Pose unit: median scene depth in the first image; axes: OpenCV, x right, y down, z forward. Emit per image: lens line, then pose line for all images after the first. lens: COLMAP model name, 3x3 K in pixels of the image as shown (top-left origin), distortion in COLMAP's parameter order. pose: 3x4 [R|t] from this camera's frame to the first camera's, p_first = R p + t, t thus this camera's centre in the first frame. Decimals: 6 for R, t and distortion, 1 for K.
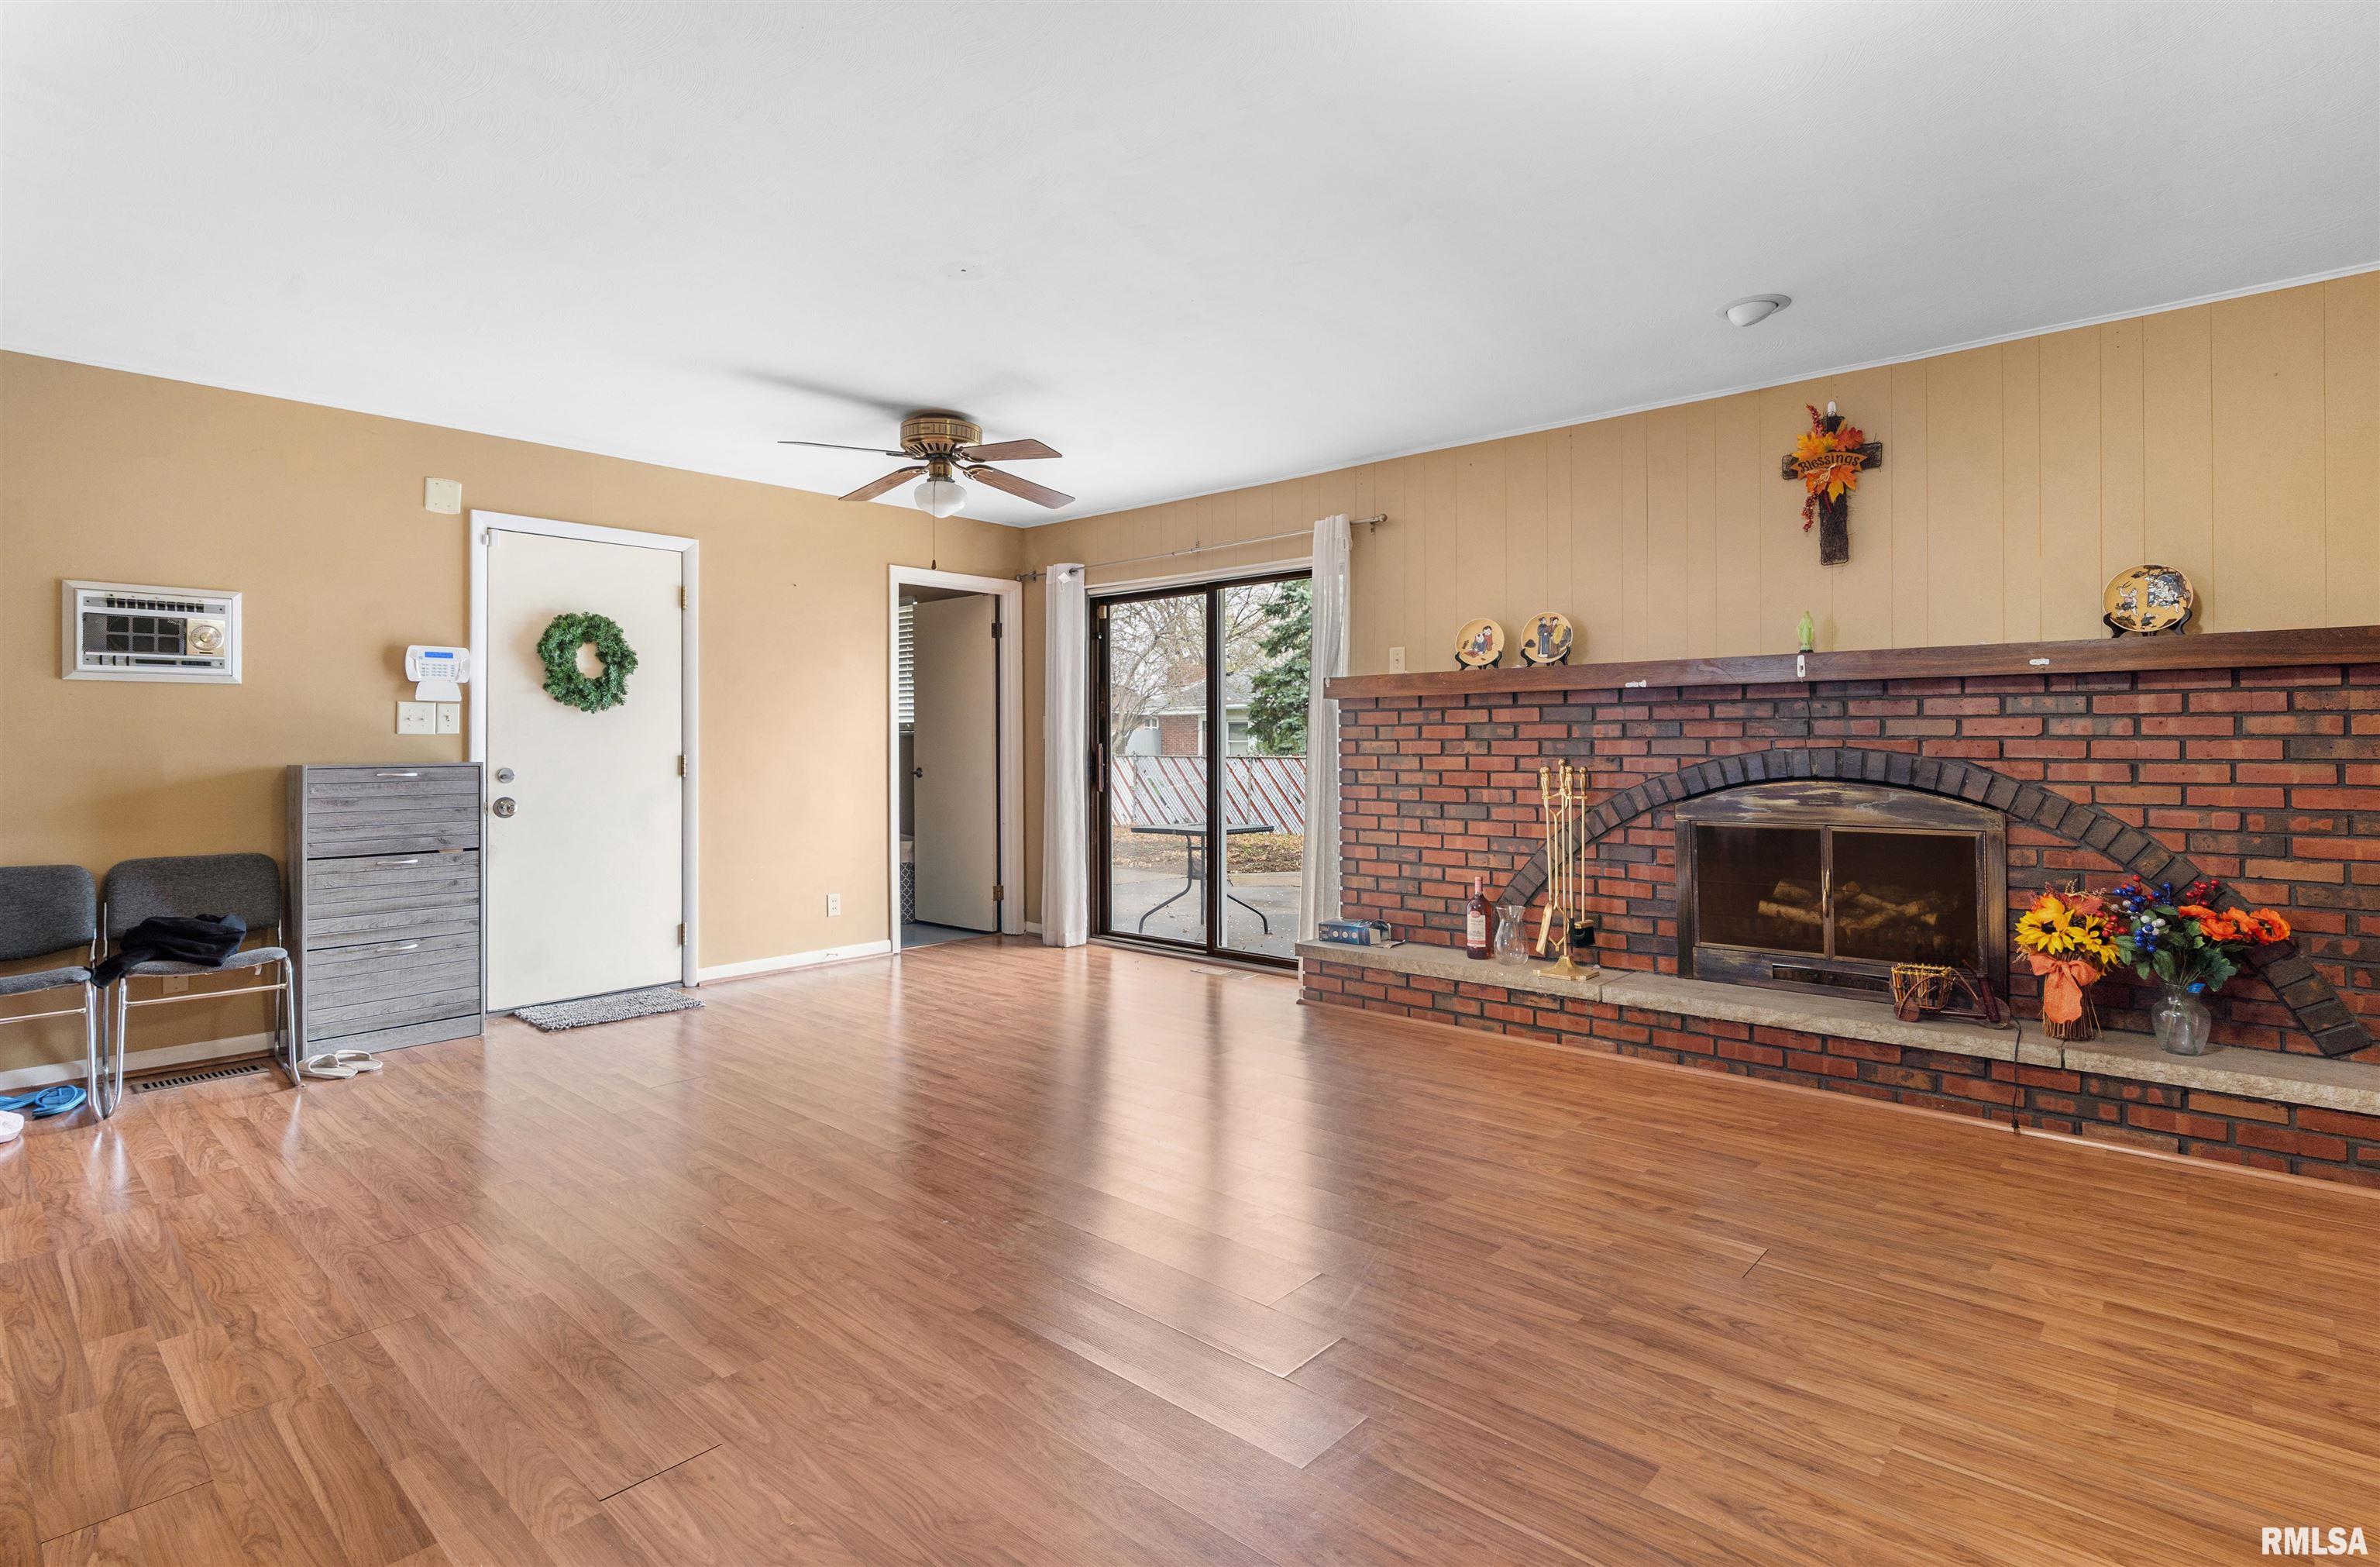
lens RADIAL K [[1129.5, 0, 1252.9], [0, 1129.5, 731.8], [0, 0, 1]] dist [-0.006042, 0.000516]
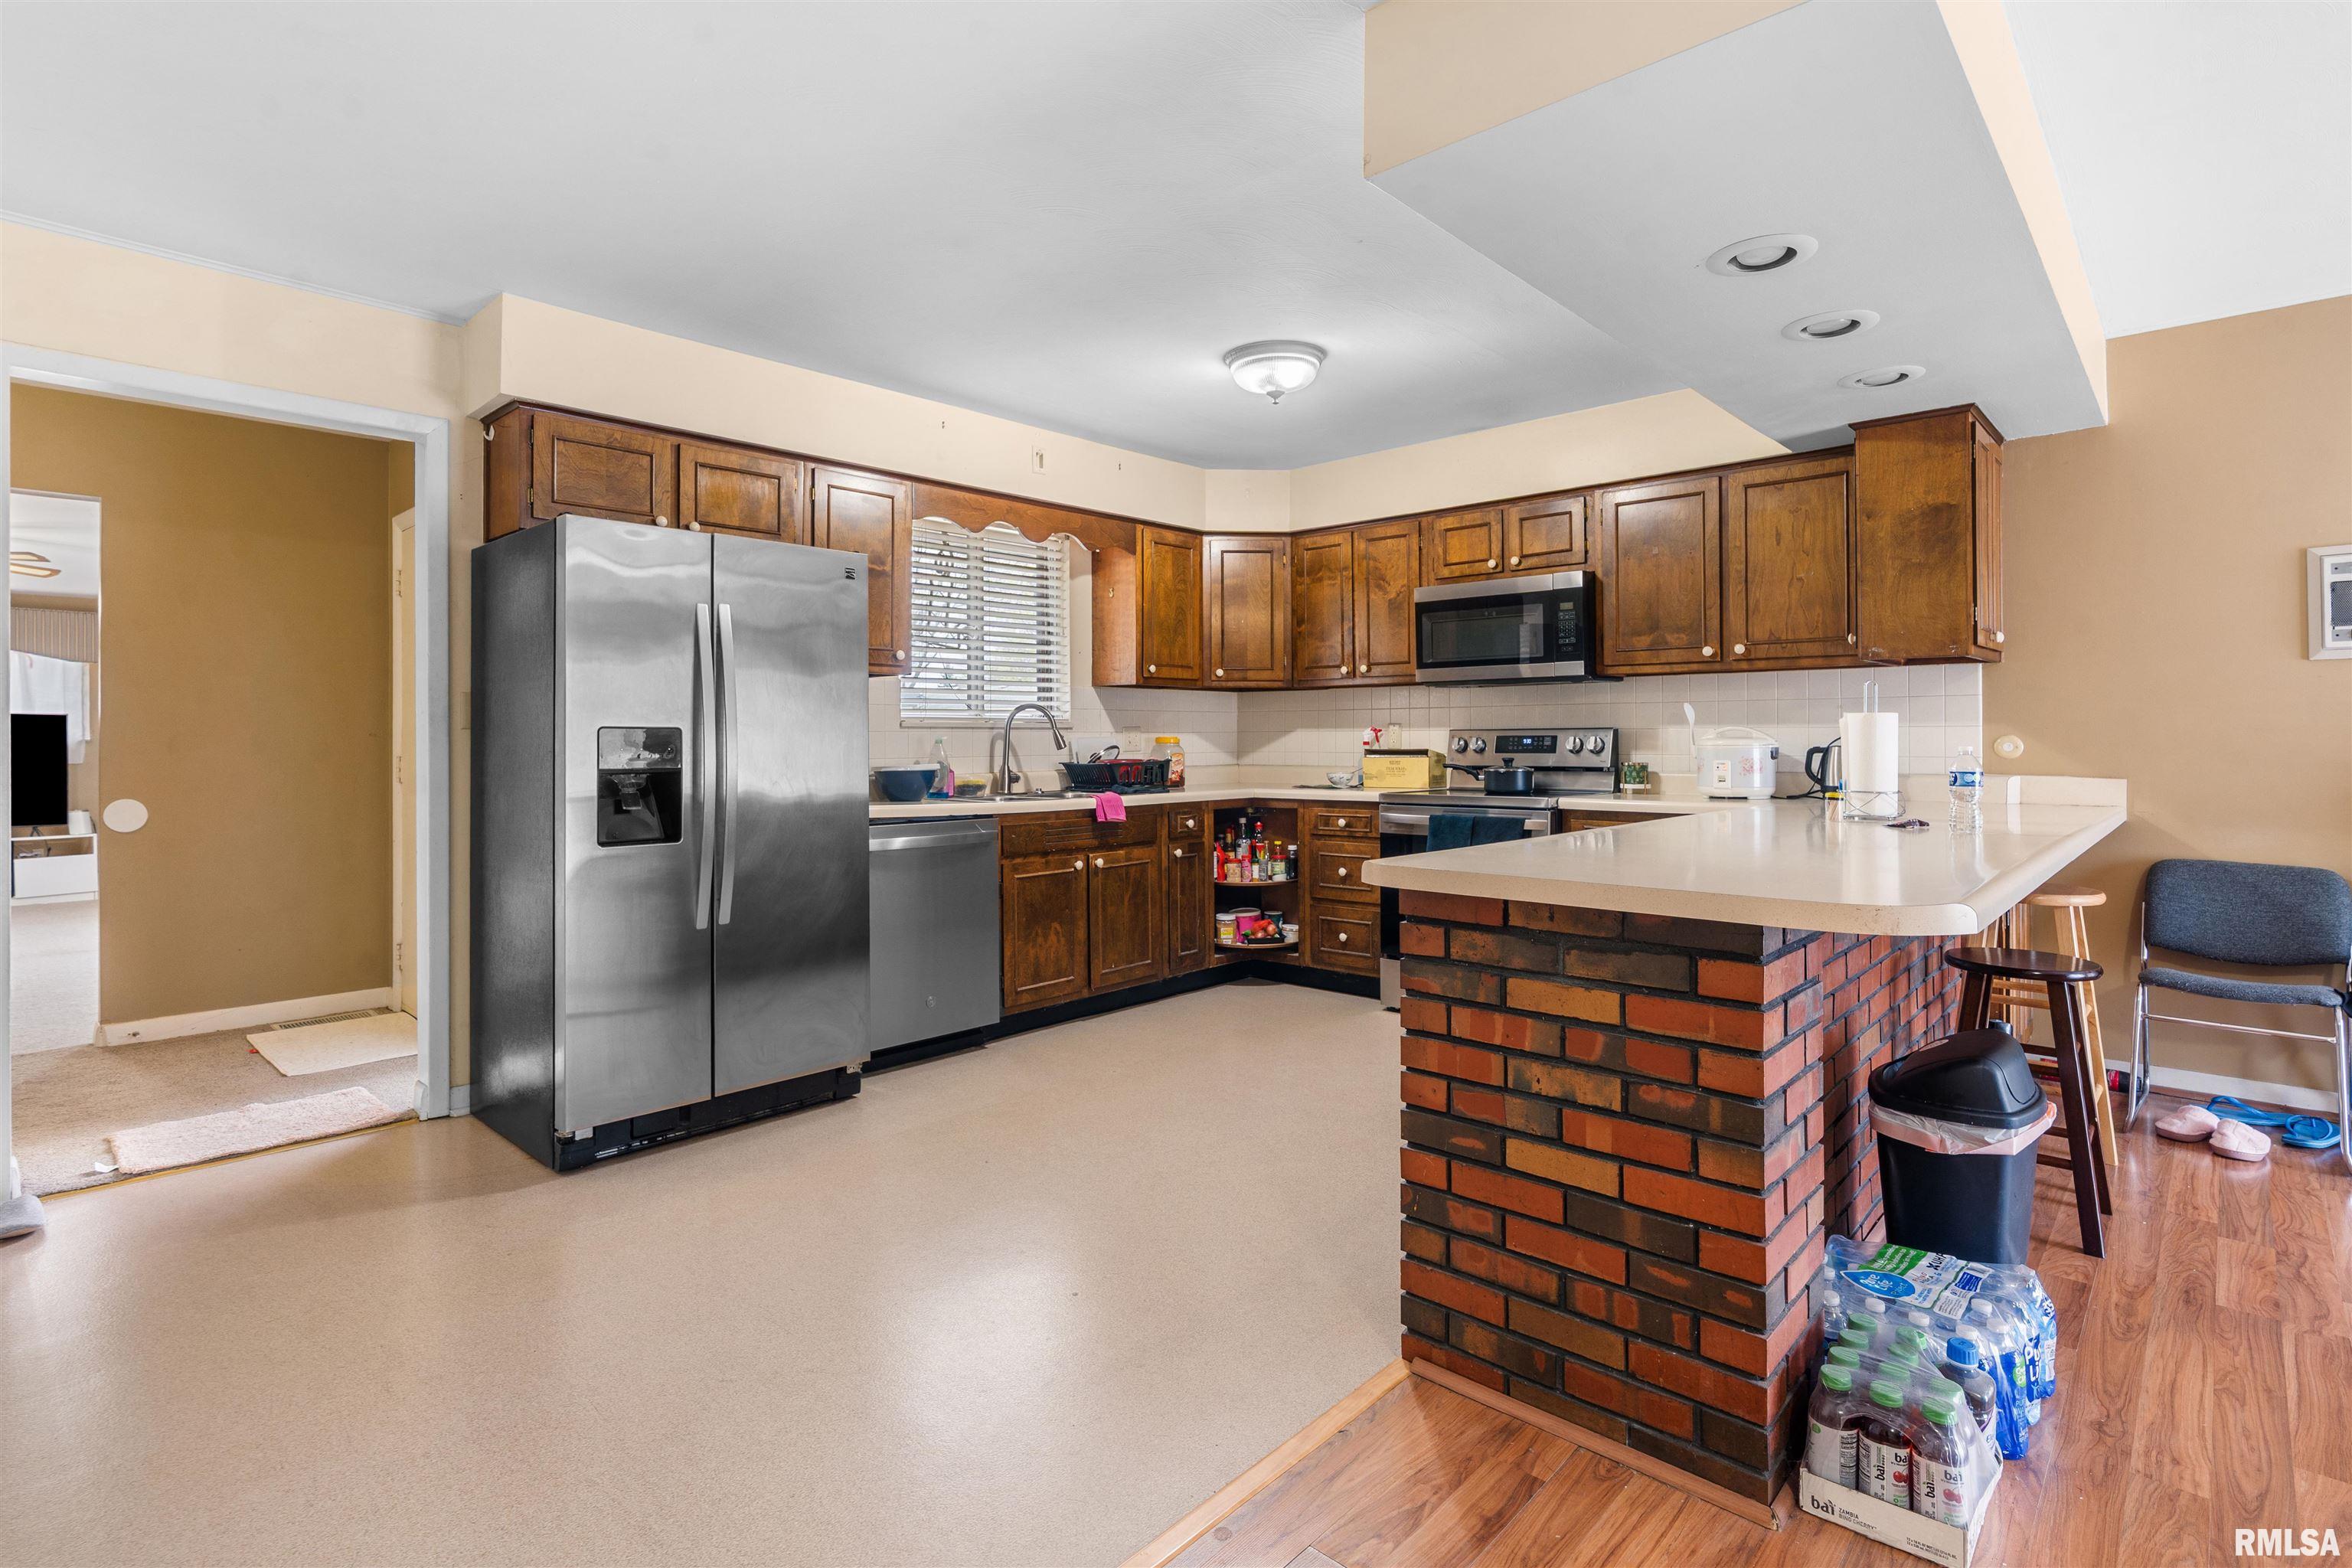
lens RADIAL K [[1148.0, 0, 1120.4], [0, 1148.0, 730.5], [0, 0, 1]] dist [-0.007891, 0.000774]
pose [[-0.075816, -0.005303, -0.997108, -0.077699], [0.013168, 0.999893, -0.006319, 0.002014], [0.997035, -0.013609, -0.075738, 0.112059]]
